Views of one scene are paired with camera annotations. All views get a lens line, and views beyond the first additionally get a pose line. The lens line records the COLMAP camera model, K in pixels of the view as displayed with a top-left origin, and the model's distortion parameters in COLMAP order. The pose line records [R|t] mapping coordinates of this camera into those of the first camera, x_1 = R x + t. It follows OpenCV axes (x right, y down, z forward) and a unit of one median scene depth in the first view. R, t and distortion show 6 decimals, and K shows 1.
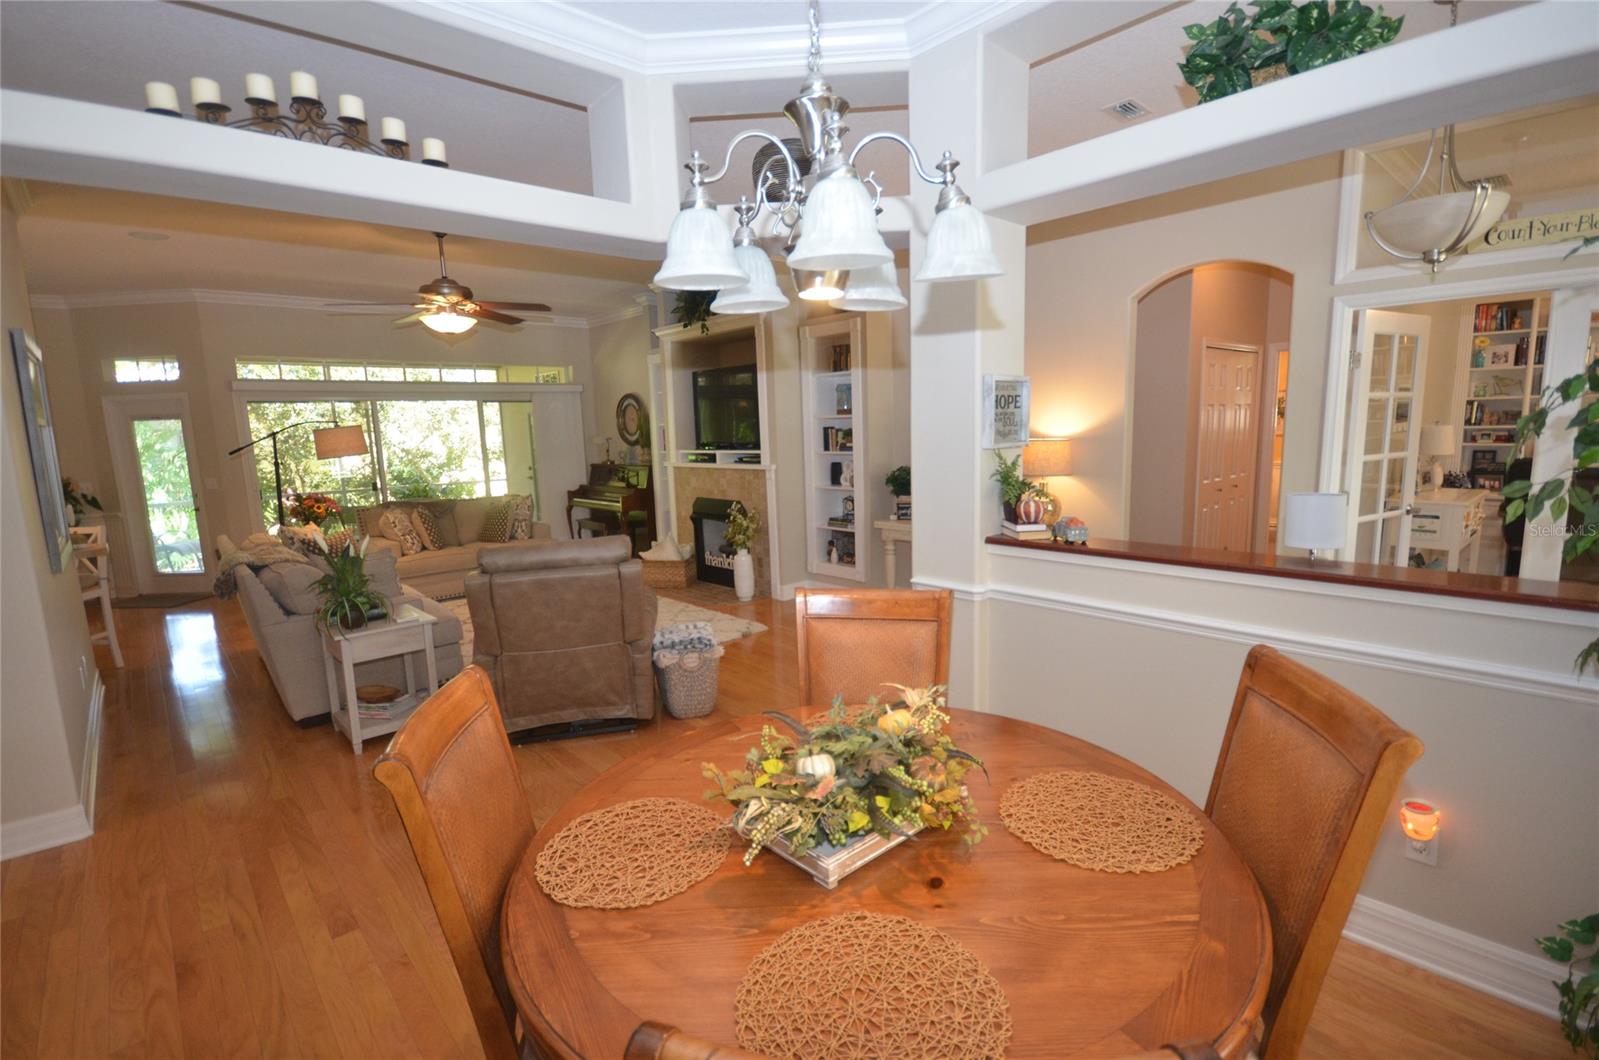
lens RADIAL K [[761.6, 0, 797.9], [0, 761.6, 542.0], [0, 0, 1]] dist [0.006847, -0.010694]
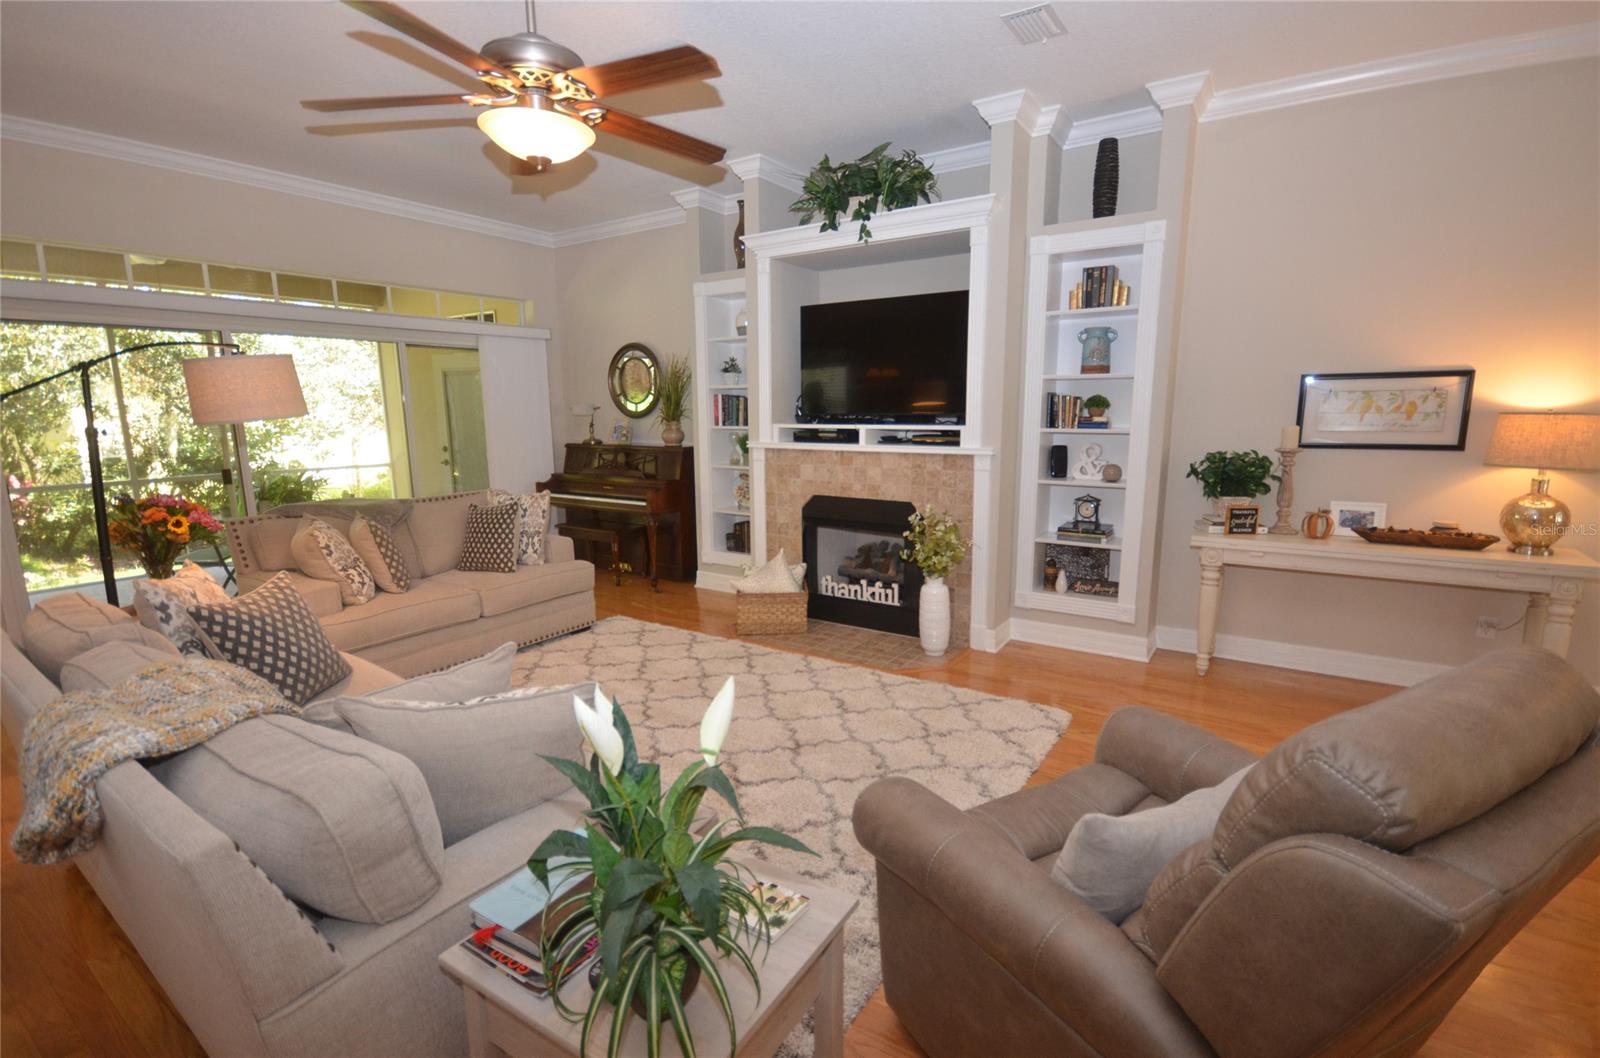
lens RADIAL K [[743.8, 0, 797.2], [0, 743.8, 539.3], [0, 0, 1]] dist [0.002139, -0.009113]
pose [[0.967966, -0.019144, 0.250351, -0.338998], [0.014344, 0.999677, 0.020985, -0.037089], [-0.250672, -0.016722, 0.967928, 0.408121]]
